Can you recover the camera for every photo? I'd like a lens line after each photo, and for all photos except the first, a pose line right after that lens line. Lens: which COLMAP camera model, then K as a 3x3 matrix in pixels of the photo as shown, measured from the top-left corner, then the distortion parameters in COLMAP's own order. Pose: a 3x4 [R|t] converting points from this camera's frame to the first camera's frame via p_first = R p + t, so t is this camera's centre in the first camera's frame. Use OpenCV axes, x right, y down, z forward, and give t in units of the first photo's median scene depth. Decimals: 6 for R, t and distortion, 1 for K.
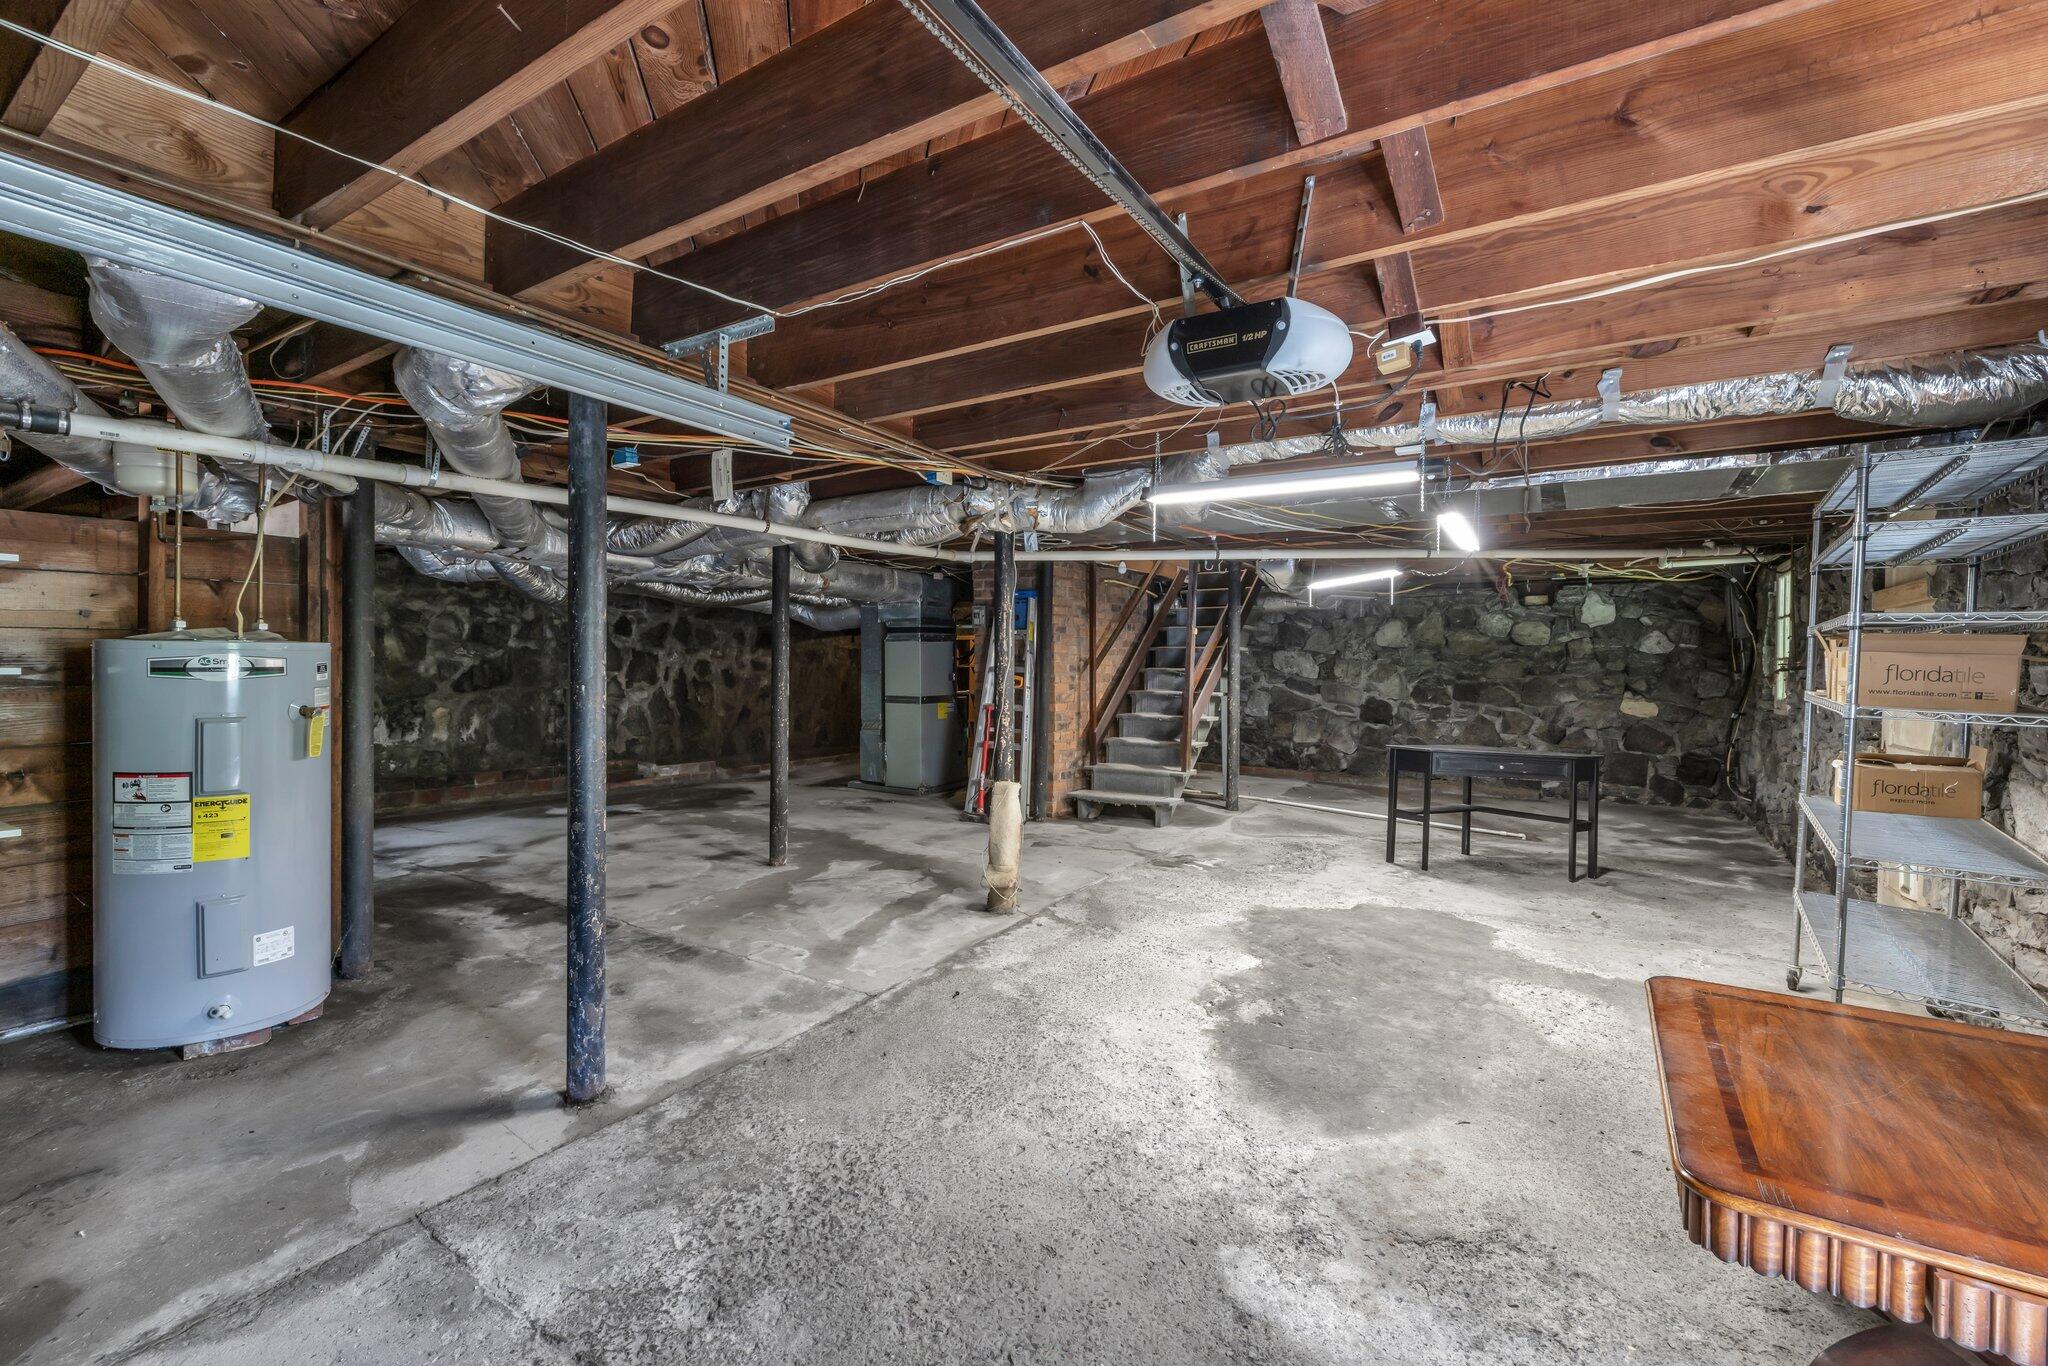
lens RADIAL K [[862.0, 0, 1027.6], [0, 862.0, 680.7], [0, 0, 1]] dist [0.000041, 0.000419]
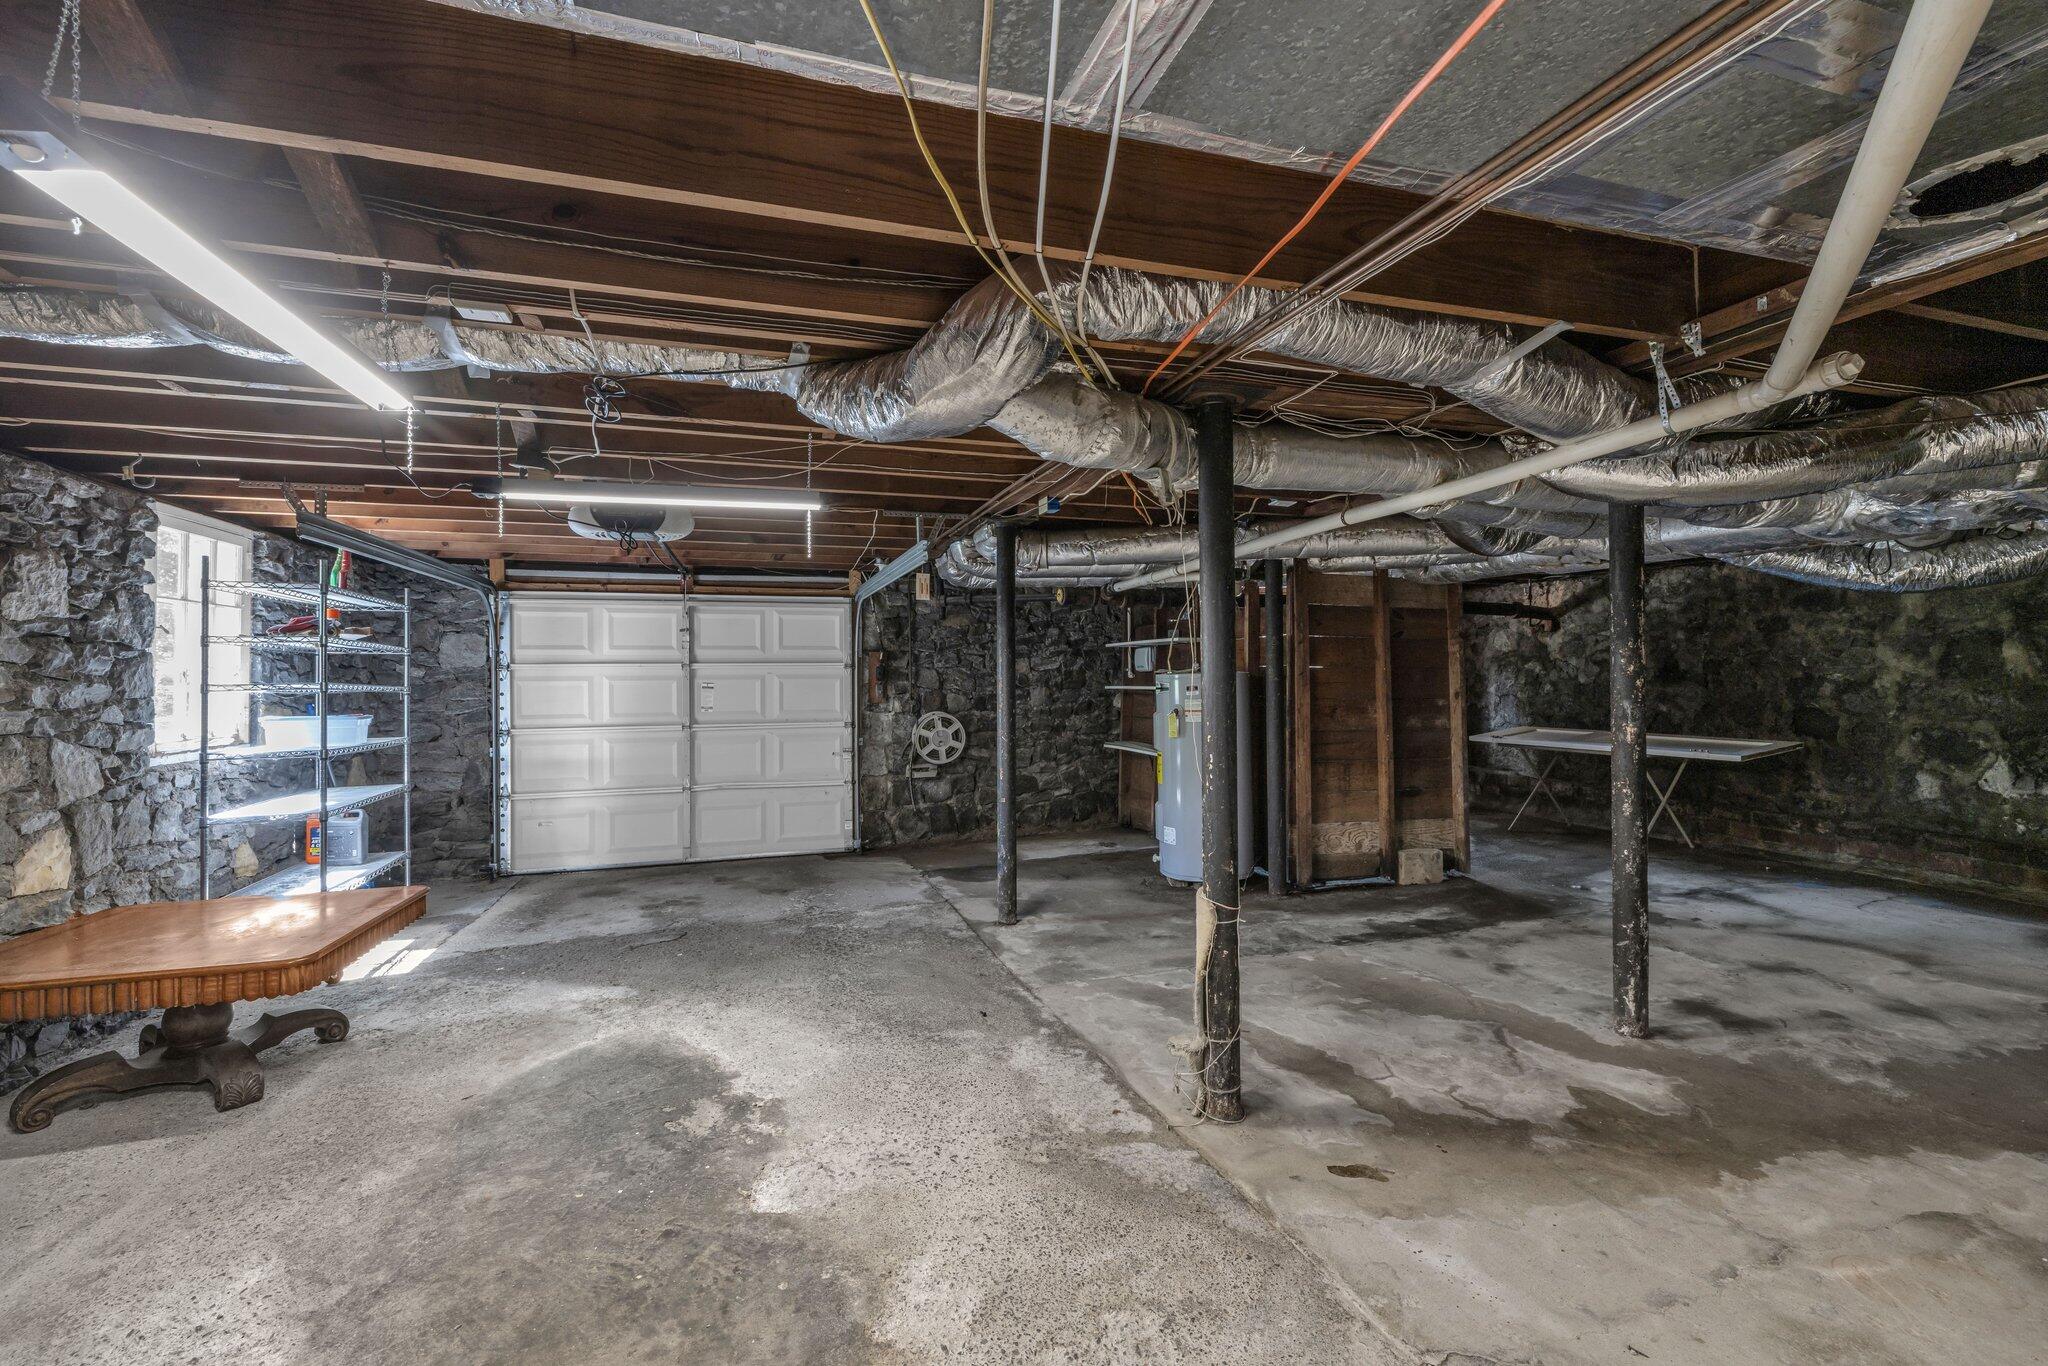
lens RADIAL K [[862.0, 0, 1023.5], [0, 862.0, 674.7], [0, 0, 1]] dist [0.000041, 0.000419]
pose [[-0.642039, -0.002776, -0.766667, 0.654417], [-0.009566, 0.999945, 0.004390, -0.041964], [0.766612, 0.010152, -0.642030, 1.646060]]
